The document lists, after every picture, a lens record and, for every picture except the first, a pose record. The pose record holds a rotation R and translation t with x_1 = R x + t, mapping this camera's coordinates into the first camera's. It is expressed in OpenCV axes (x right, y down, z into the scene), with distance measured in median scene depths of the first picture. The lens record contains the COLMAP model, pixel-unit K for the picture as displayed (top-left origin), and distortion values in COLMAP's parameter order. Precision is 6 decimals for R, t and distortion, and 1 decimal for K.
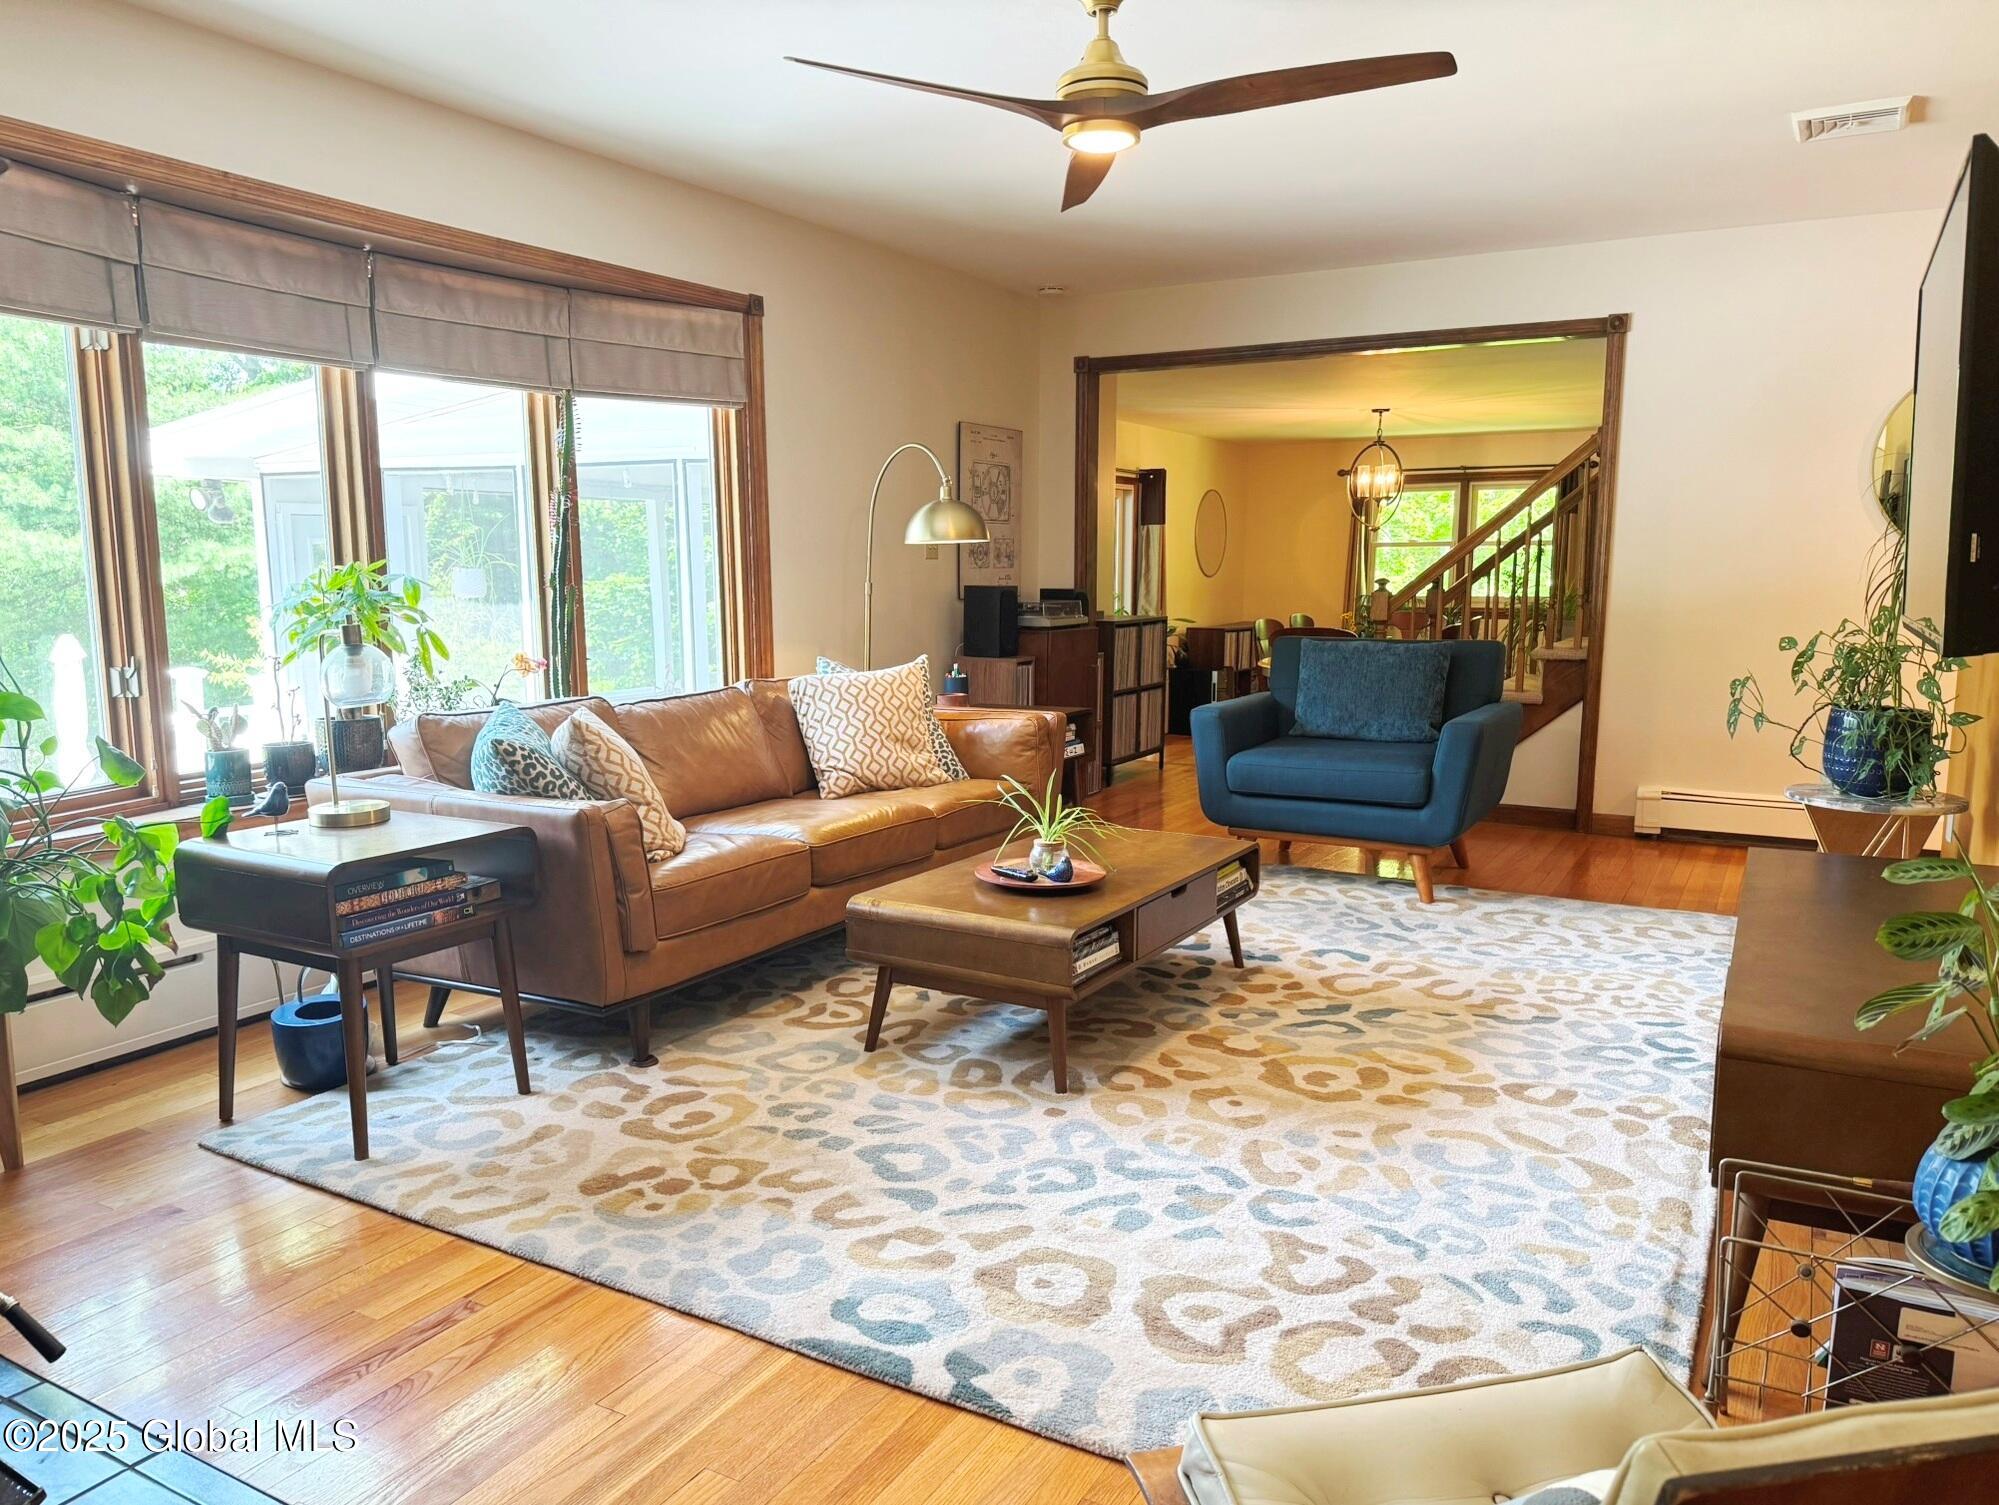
lens RADIAL K [[1412.9, 0, 989.7], [0, 1412.9, 744.6], [0, 0, 1]] dist [0.040625, -0.010088]
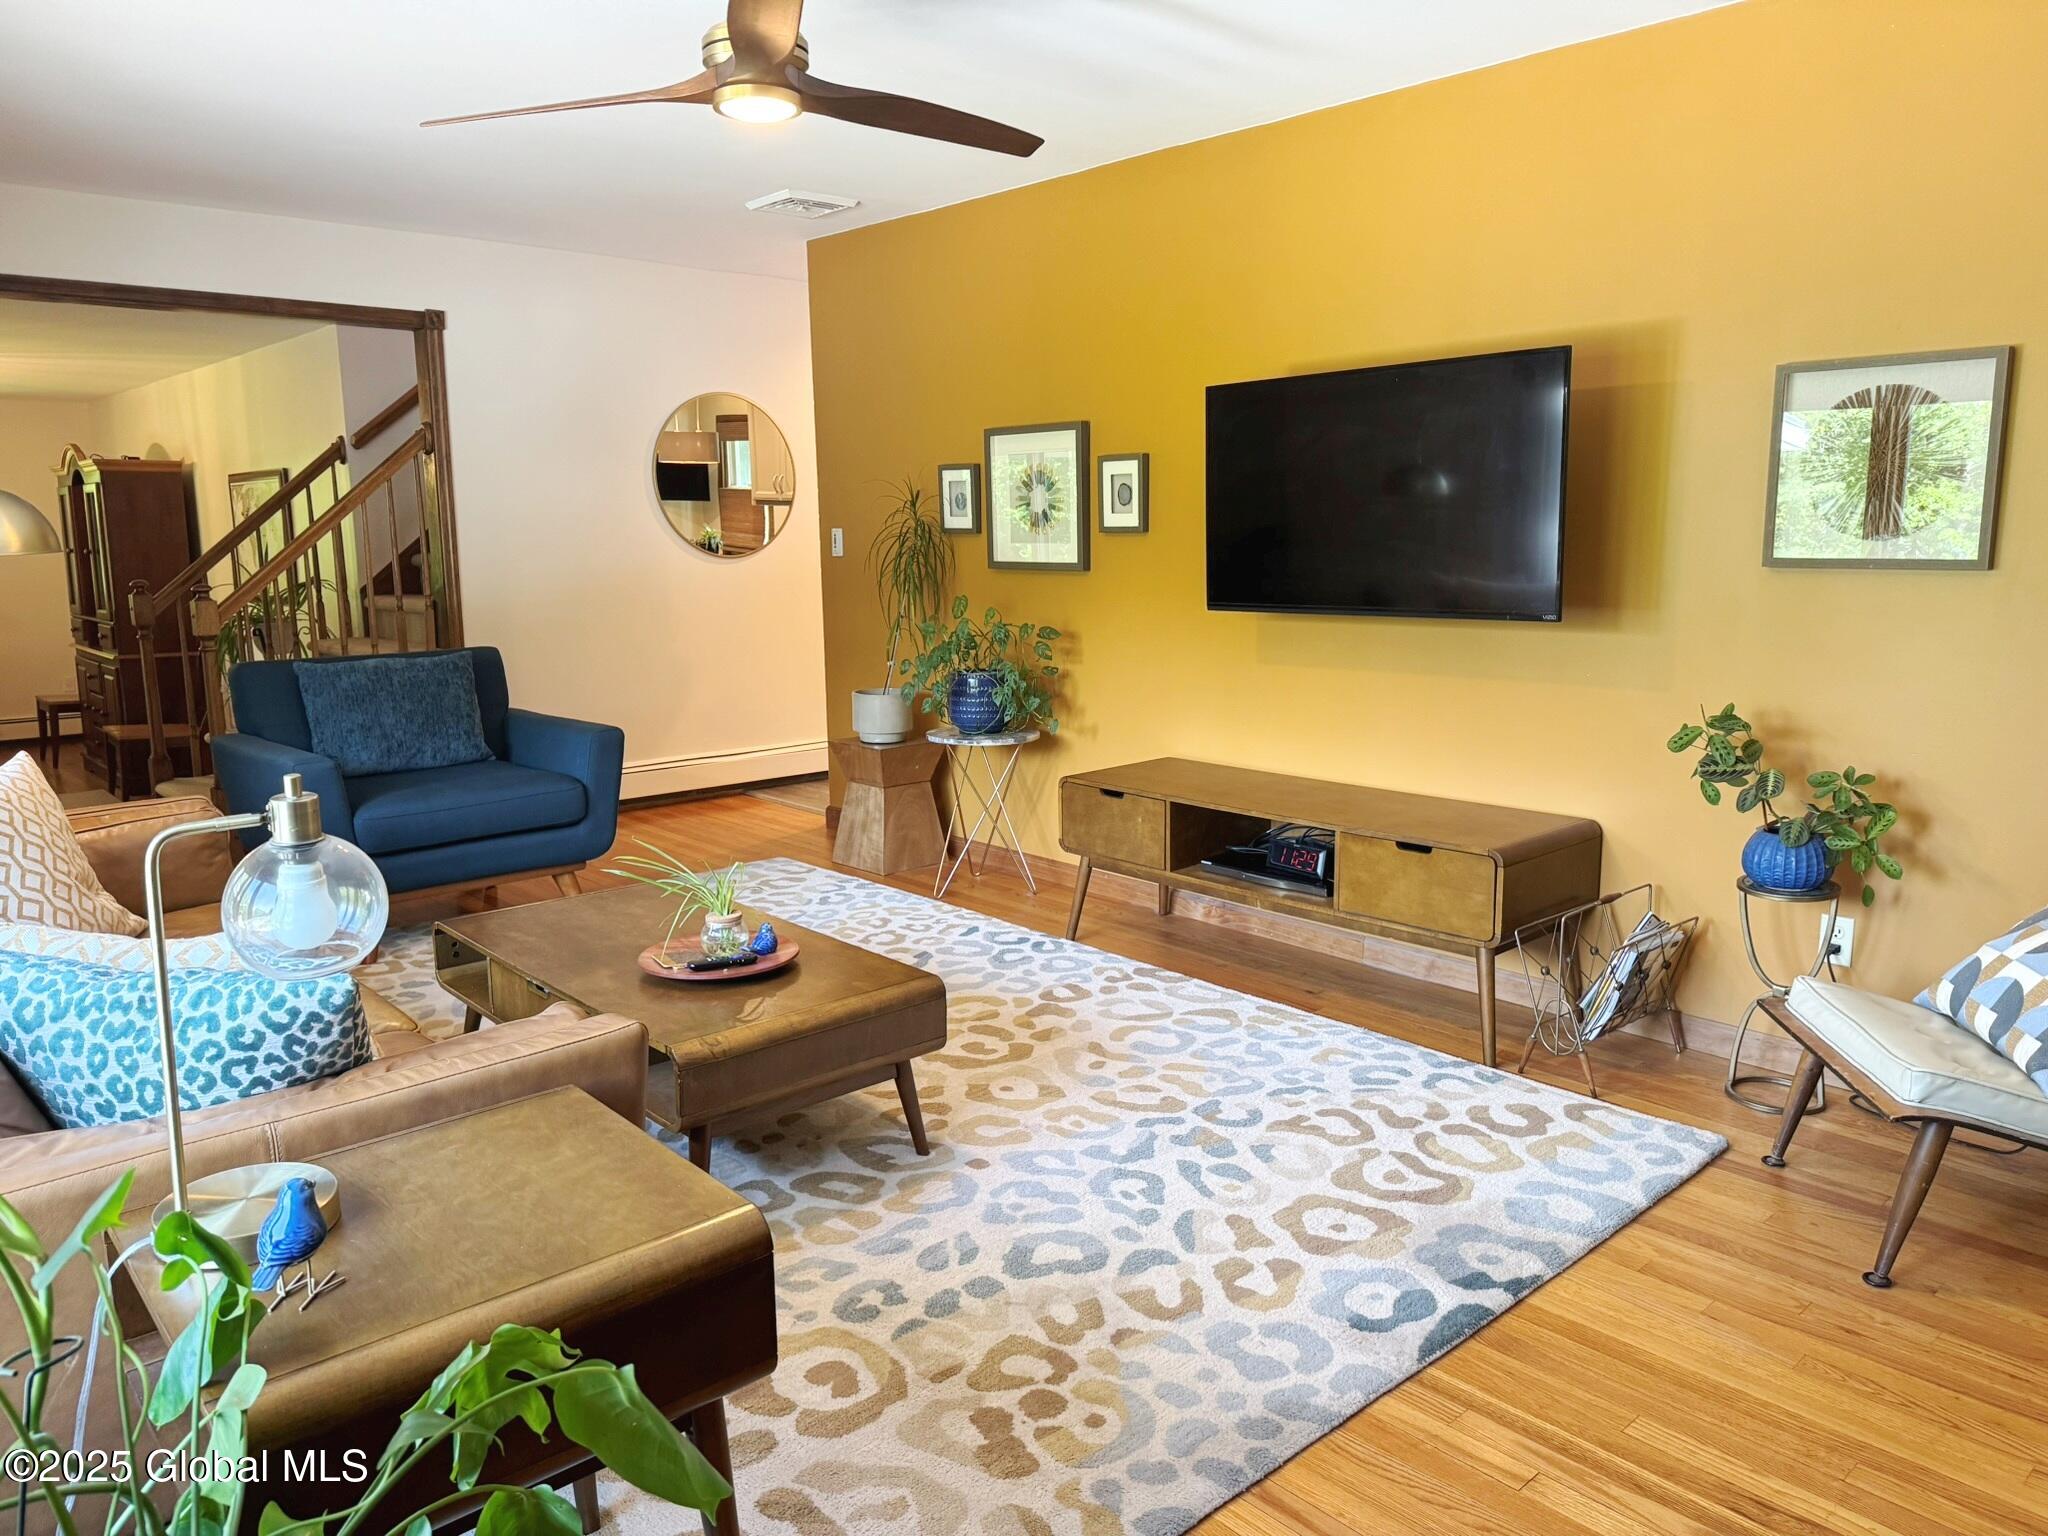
lens RADIAL K [[1425.2, 0, 1007.2], [0, 1425.2, 755.3], [0, 0, 1]] dist [0.041675, -0.018648]
pose [[0.332052, -0.161273, 0.929372, -0.814860], [0.138980, 0.982887, 0.120904, -0.128645], [-0.932966, 0.089018, 0.348783, 0.629420]]
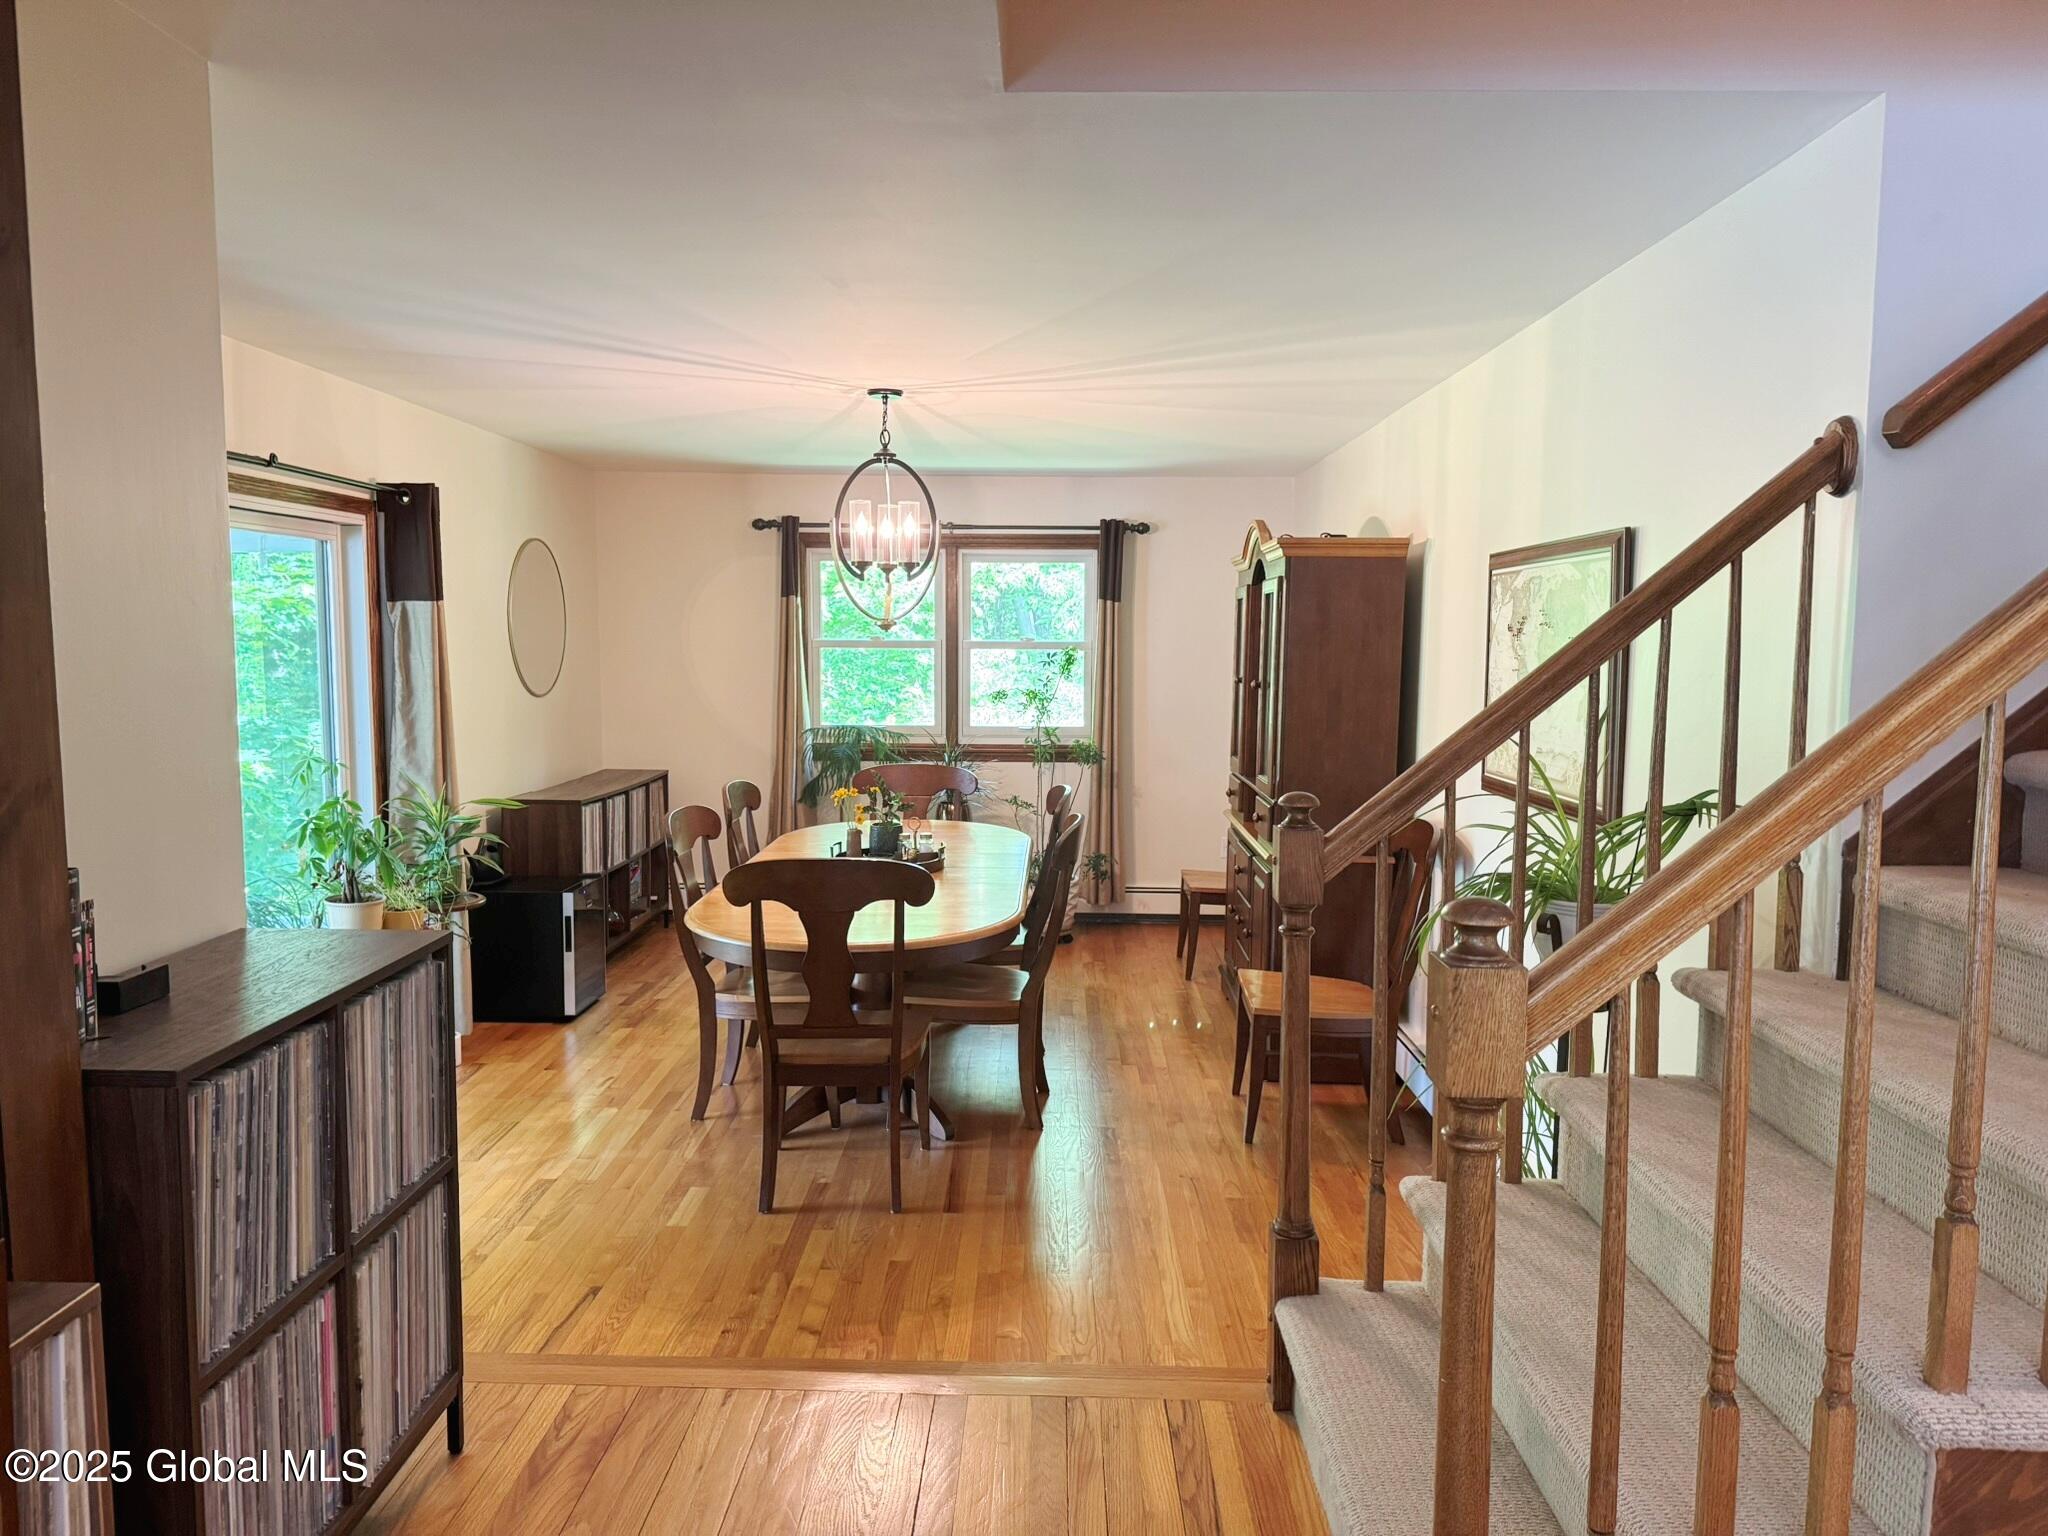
lens RADIAL K [[1425.2, 0, 1038.7], [0, 1425.2, 762.9], [0, 0, 1]] dist [0.041675, -0.018648]
pose [[0.882614, -0.033062, 0.468935, 0.286319], [0.052061, 0.998262, -0.027606, -0.310687], [-0.467207, 0.048779, 0.882801, 1.914502]]
